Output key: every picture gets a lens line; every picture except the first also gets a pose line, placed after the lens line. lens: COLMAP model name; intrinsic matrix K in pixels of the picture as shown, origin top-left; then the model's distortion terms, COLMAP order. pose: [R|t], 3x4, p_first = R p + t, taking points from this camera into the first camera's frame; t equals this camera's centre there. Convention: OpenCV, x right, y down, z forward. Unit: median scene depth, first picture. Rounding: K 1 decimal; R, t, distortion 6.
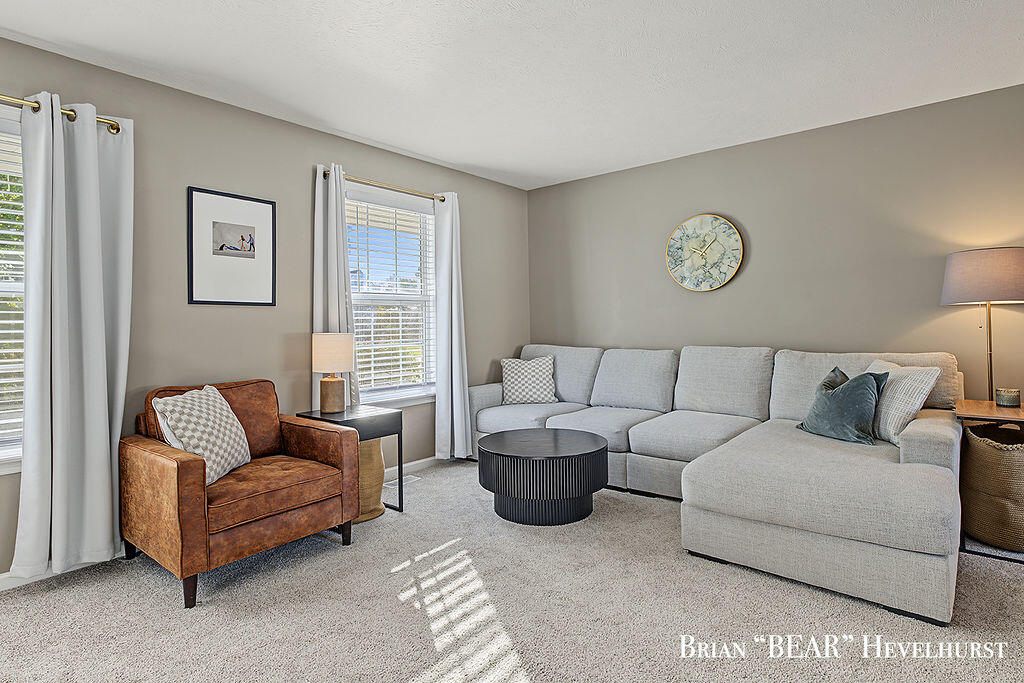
lens RADIAL K [[537.3, 0, 492.5], [0, 537.3, 321.4], [0, 0, 1]] dist [-0.017566, 0.001088]
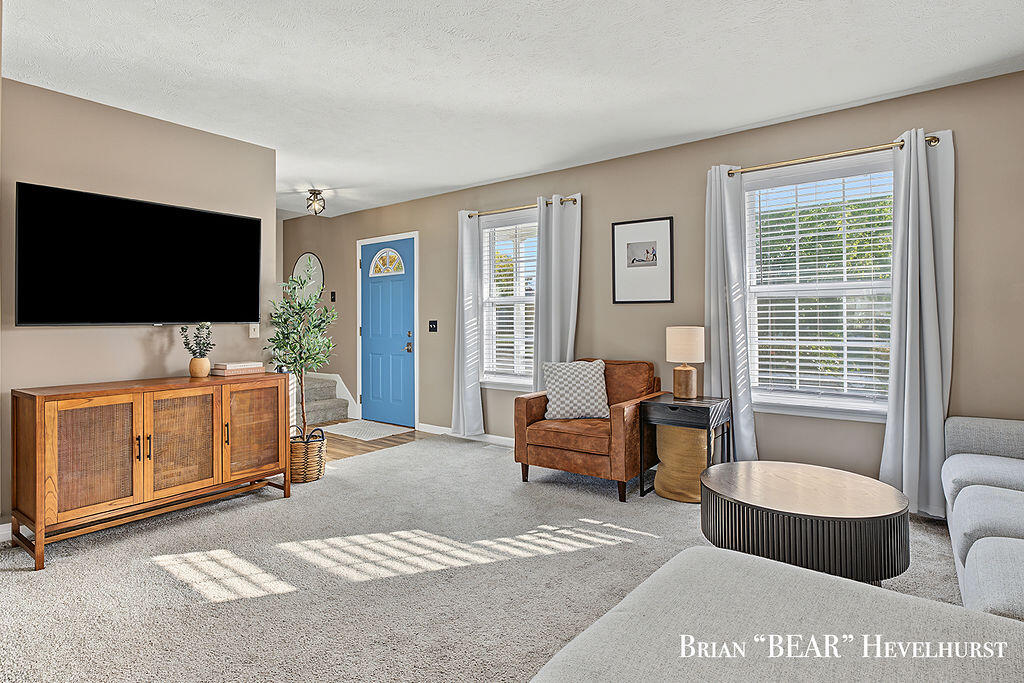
lens RADIAL K [[517.4, 0, 494.8], [0, 517.4, 321.3], [0, 0, 1]] dist [-0.002124, 0.000052]
pose [[0.044792, 0.019031, -0.998815, 0.875885], [0.012596, 0.999728, 0.019614, -0.018748], [0.998917, -0.013460, 0.044540, 0.656068]]
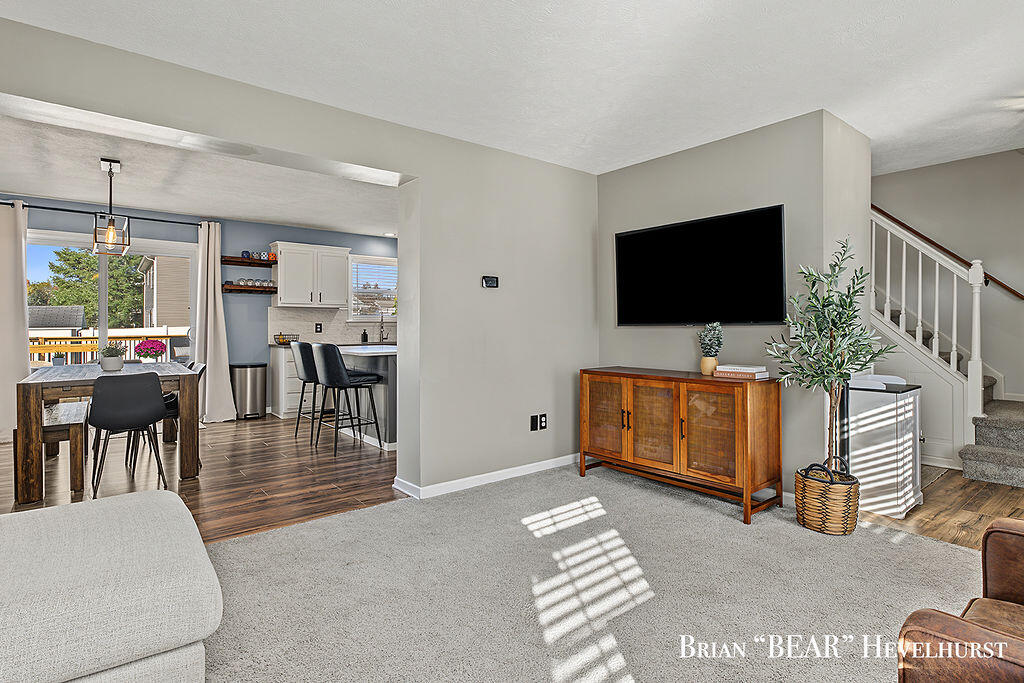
lens RADIAL K [[513.9, 0, 508.2], [0, 513.9, 328.7], [0, 0, 1]] dist [-0.018963, 0.000019]
pose [[-0.987308, 0.018591, 0.157726, -0.044698], [0.017862, 0.999822, -0.006037, 0.009504], [-0.157810, -0.003143, -0.987464, 1.333443]]
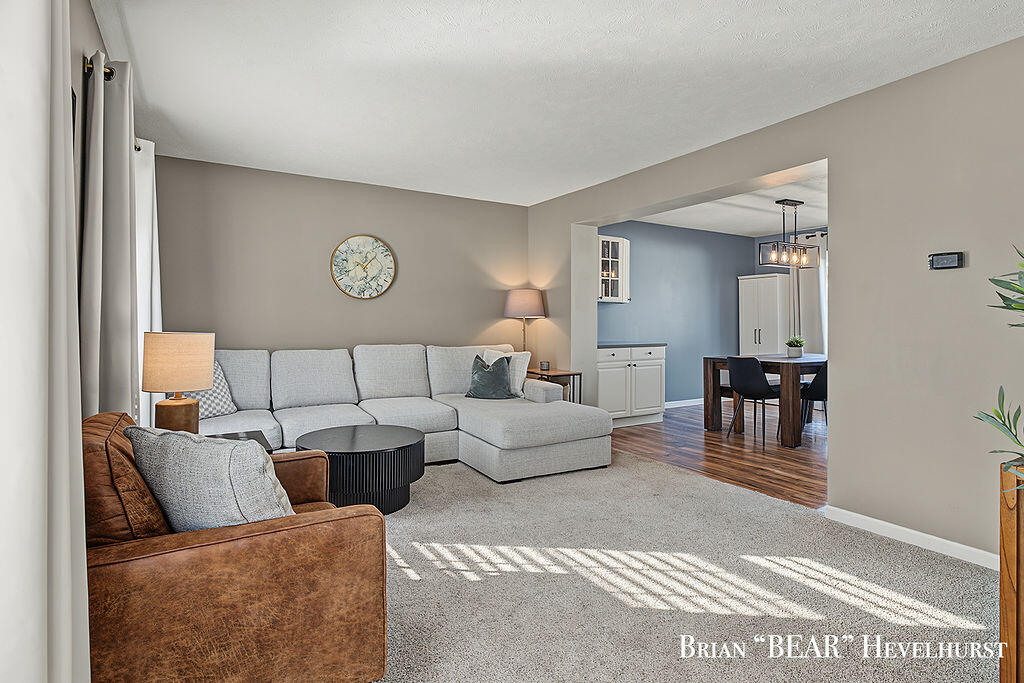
lens RADIAL K [[537.3, 0, 492.5], [0, 537.3, 321.4], [0, 0, 1]] dist [-0.017566, 0.001088]
pose [[0.325623, 0.022696, 0.945227, -0.930580], [-0.014527, 0.999714, -0.019000, 0.017500], [-0.945388, -0.007544, 0.325859, 0.491649]]
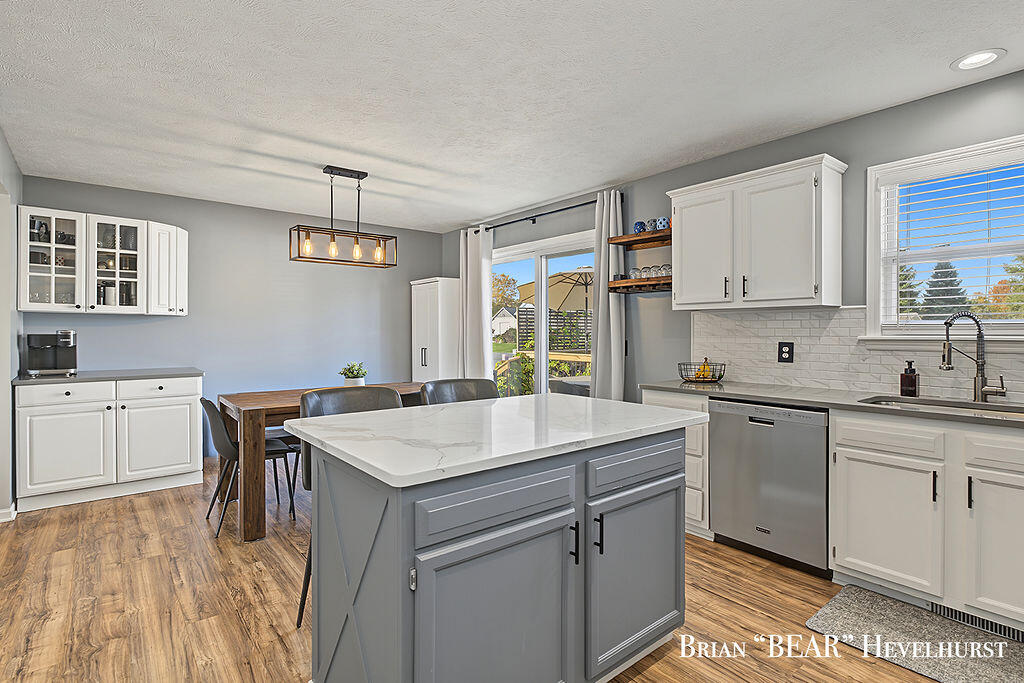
lens RADIAL K [[503.2, 0, 512.0], [0, 503.2, 341.5], [0, 0, 1]] dist [0.001823, 0.000758]
pose [[0.170102, -0.001099, 0.985426, 0.053722], [-0.010931, 0.999936, 0.003002, -0.044819], [-0.985366, -0.011283, 0.170079, -0.535065]]
